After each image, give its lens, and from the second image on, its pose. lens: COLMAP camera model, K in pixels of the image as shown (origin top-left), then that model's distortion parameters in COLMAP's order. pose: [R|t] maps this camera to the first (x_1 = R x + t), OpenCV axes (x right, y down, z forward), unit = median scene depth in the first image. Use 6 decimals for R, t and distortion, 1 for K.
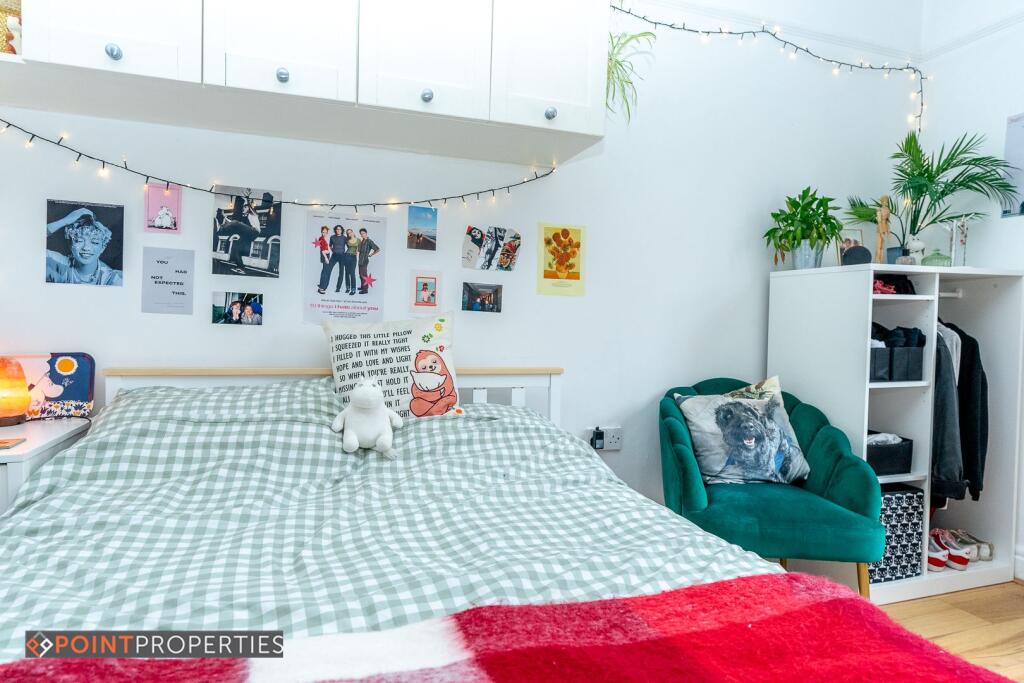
lens RADIAL K [[611.9, 0, 512.1], [0, 611.9, 334.9], [0, 0, 1]] dist [0.005562, 0.000123]
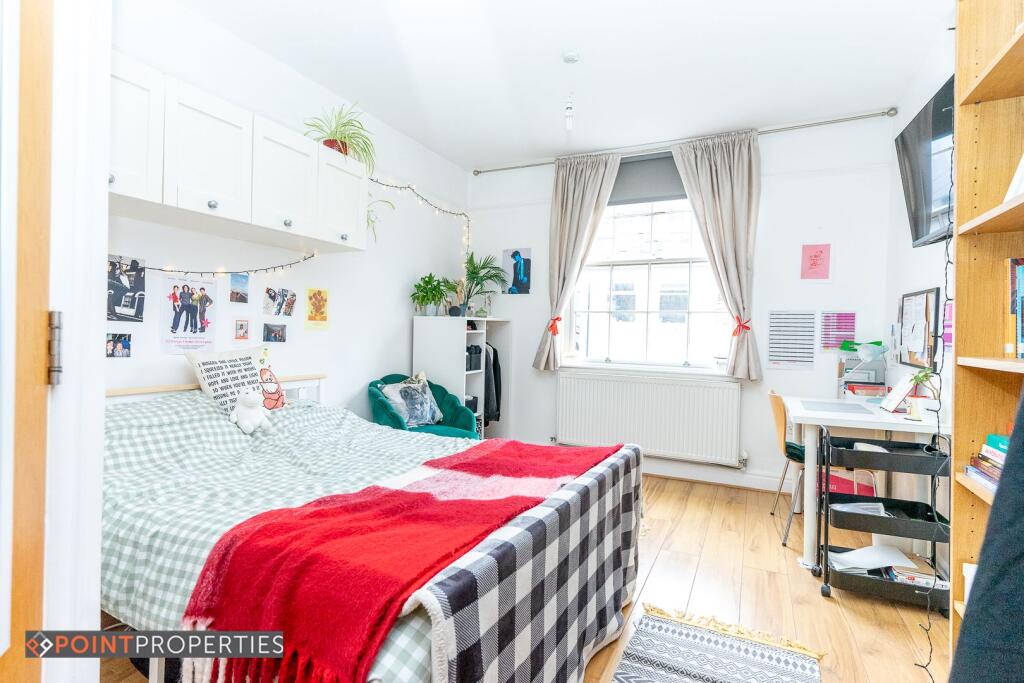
lens RADIAL K [[488.6, 0, 512.8], [0, 488.6, 341.0], [0, 0, 1]] dist [-0.004826, -0.000432]
pose [[0.702098, -0.016785, 0.711882, -0.523119], [0.012656, 0.999858, 0.011092, -0.047598], [-0.711968, 0.001222, 0.702211, -0.324268]]
